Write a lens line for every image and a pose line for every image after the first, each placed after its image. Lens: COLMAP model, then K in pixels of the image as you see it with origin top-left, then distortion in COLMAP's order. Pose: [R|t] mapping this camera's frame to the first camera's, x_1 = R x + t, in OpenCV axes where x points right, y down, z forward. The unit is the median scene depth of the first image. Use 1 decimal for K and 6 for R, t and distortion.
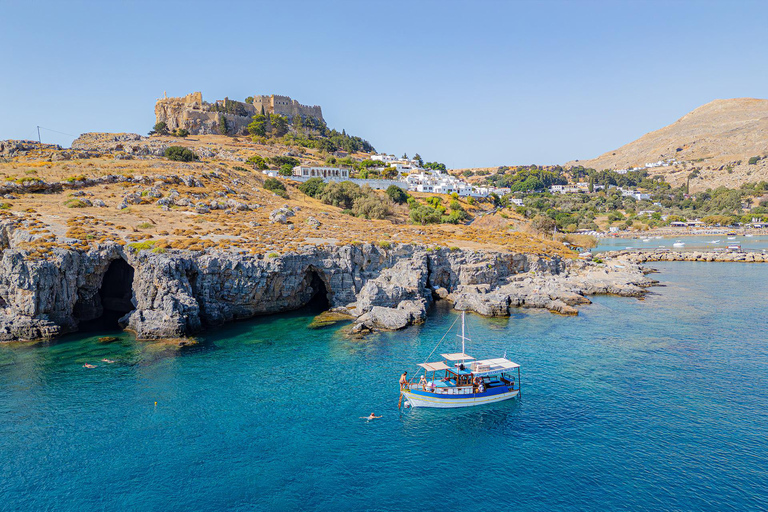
lens RADIAL K [[655.6, 0, 398.1], [0, 655.6, 254.5], [0, 0, 1]] dist [0.058371, -0.059454]
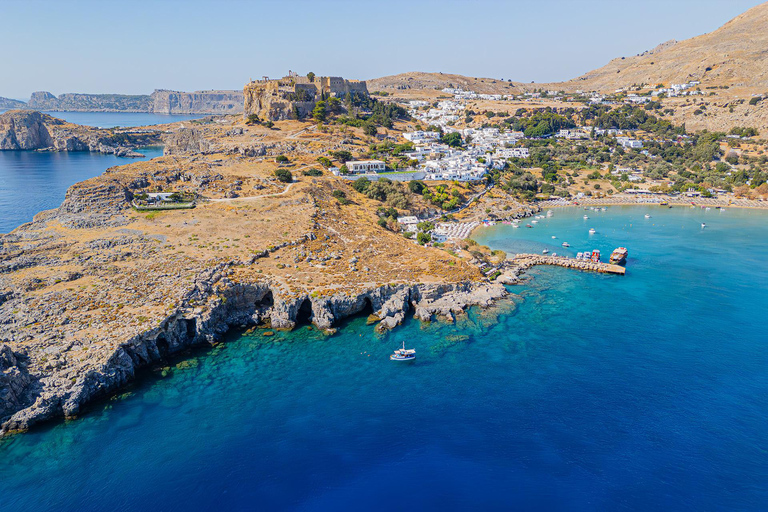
lens RADIAL K [[655.6, 0, 398.1], [0, 655.6, 254.5], [0, 0, 1]] dist [0.058371, -0.059454]
pose [[0.997827, 0.036383, -0.054936, 0.051668], [-0.026622, 0.985262, 0.168969, -0.214929], [0.060274, -0.167139, 0.984089, -0.586811]]
